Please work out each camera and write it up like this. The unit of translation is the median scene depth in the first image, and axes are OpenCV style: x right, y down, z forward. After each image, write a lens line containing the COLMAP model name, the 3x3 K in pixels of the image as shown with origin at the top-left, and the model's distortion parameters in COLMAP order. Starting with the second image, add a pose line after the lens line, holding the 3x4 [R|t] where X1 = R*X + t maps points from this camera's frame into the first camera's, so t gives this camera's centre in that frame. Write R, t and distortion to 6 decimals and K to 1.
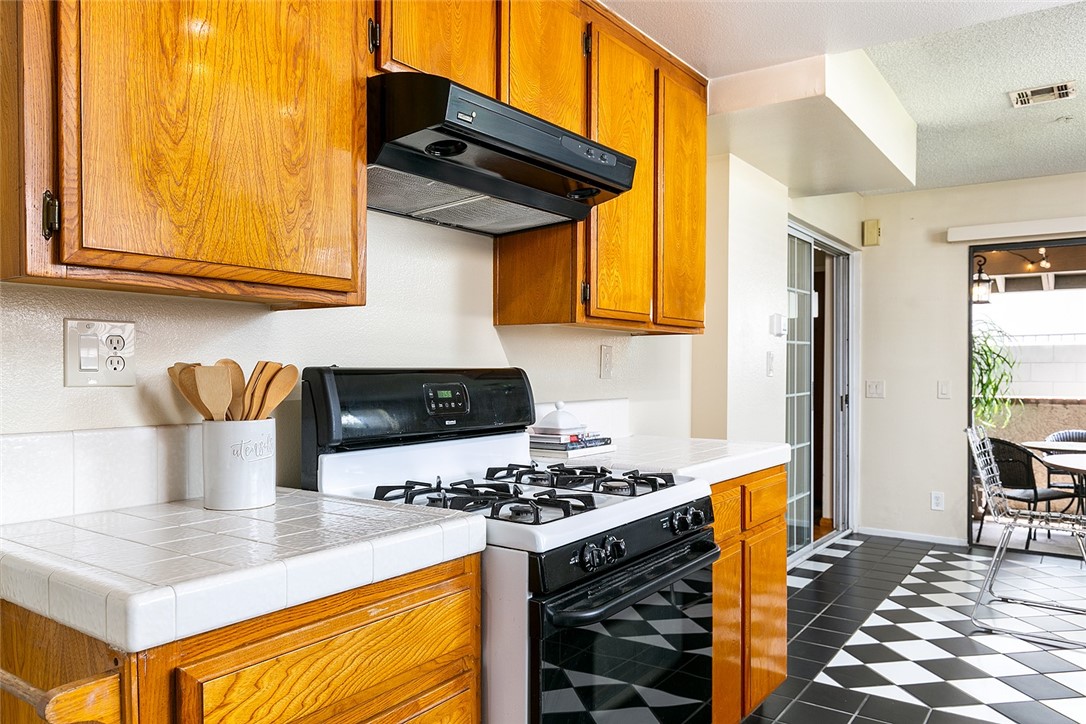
lens RADIAL K [[763.9, 0, 543.5], [0, 763.9, 378.1], [0, 0, 1]] dist [-0.000075, 0.001154]
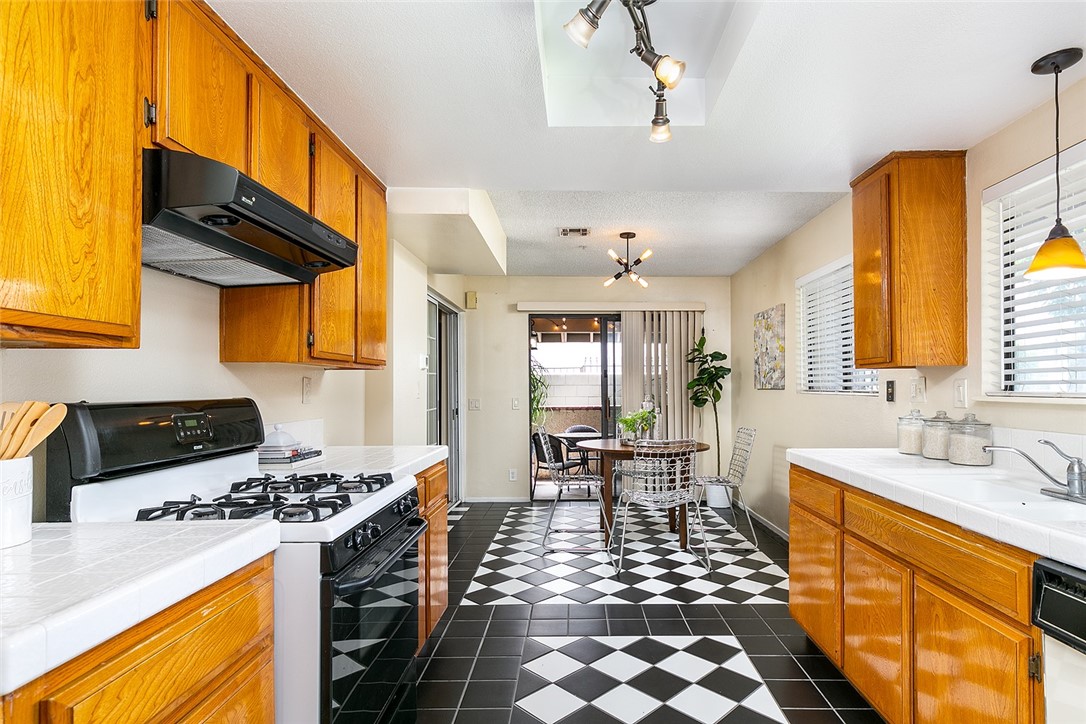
lens RADIAL K [[563.1, 0, 576.8], [0, 563.1, 380.6], [0, 0, 1]] dist [0.001030, -0.000060]
pose [[0.808821, 0.001545, 0.588052, -0.139511], [0.013496, 0.999684, -0.021189, -0.015219], [-0.587900, 0.025074, 0.808545, -0.032067]]
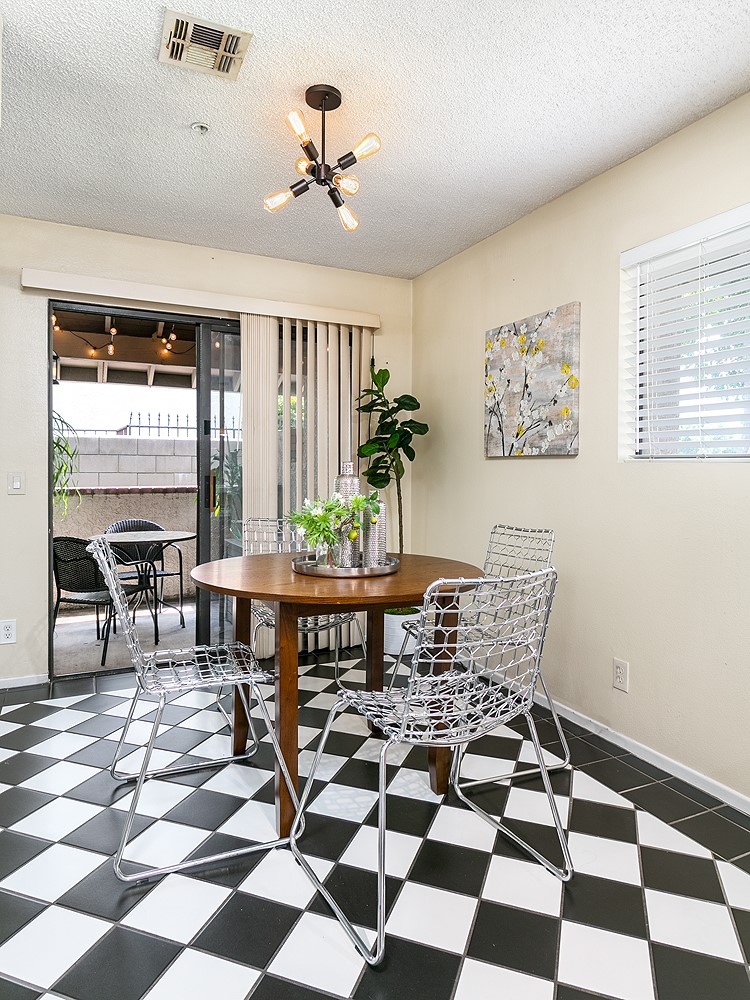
lens RADIAL K [[615.0, 0, 375.9], [0, 615.0, 471.2], [0, 0, 1]] dist [0.003090, 0.001385]
pose [[0.482292, -0.007517, 0.875978, 0.404727], [0.006715, 0.999966, 0.004884, 0.006560], [-0.875985, 0.003527, 0.482326, 0.981882]]
